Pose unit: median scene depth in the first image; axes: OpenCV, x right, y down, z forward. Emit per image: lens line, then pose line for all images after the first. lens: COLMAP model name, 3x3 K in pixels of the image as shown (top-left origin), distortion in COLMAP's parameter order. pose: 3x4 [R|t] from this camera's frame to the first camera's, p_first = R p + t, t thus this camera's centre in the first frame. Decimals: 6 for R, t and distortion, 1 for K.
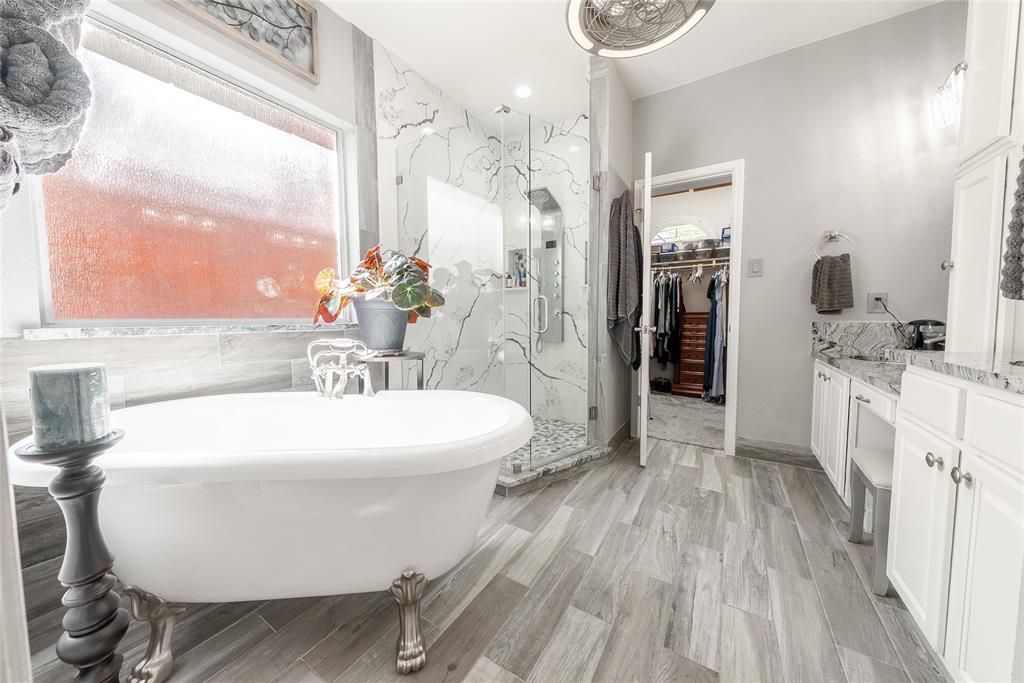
lens RADIAL K [[351.2, 0, 495.1], [0, 351.2, 340.3], [0, 0, 1]] dist [-0.002541, -0.000084]
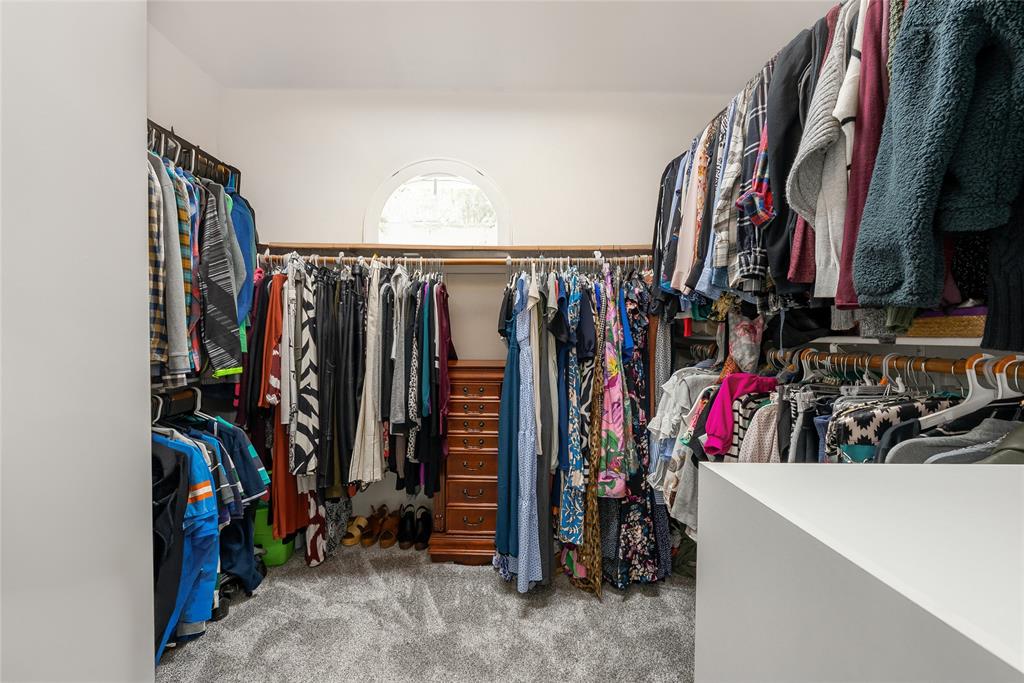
lens RADIAL K [[351.2, 0, 509.7], [0, 351.2, 340.5], [0, 0, 1]] dist [-0.002541, -0.000084]
pose [[0.808487, 0.001295, 0.588512, 0.627733], [0.029909, 0.998615, -0.043285, -0.162658], [-0.587753, 0.052597, 0.807329, 1.116733]]
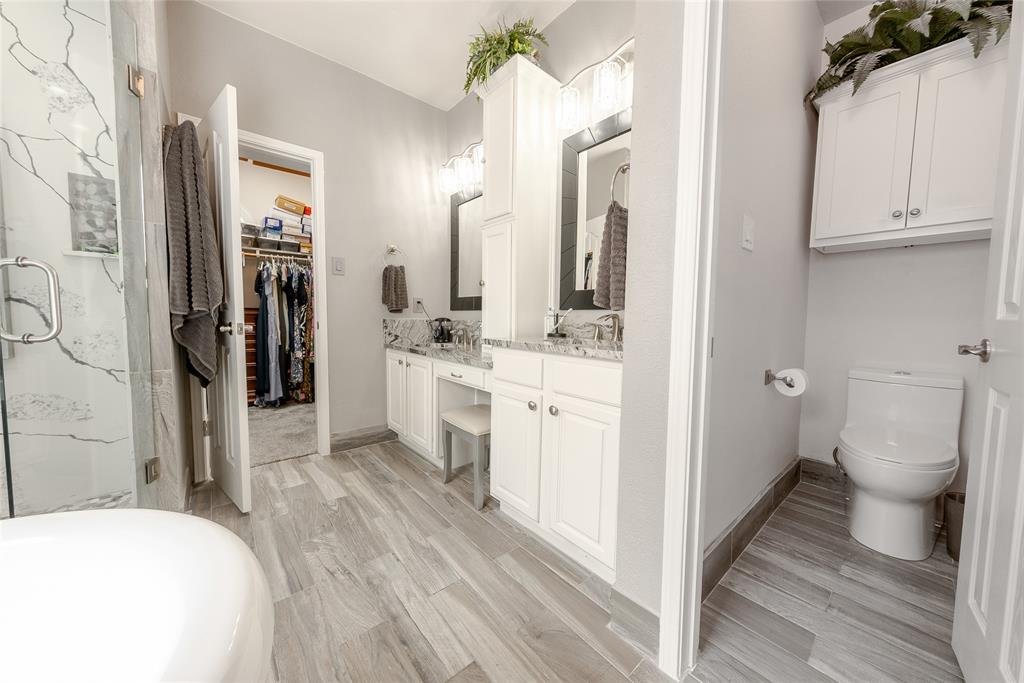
lens RADIAL K [[351.2, 0, 506.1], [0, 351.2, 338.7], [0, 0, 1]] dist [-0.002541, -0.000084]
pose [[0.283008, -0.052170, 0.957698, -0.116415], [0.049085, 0.997999, 0.039860, -0.012164], [-0.957861, 0.035727, 0.285002, 0.252261]]
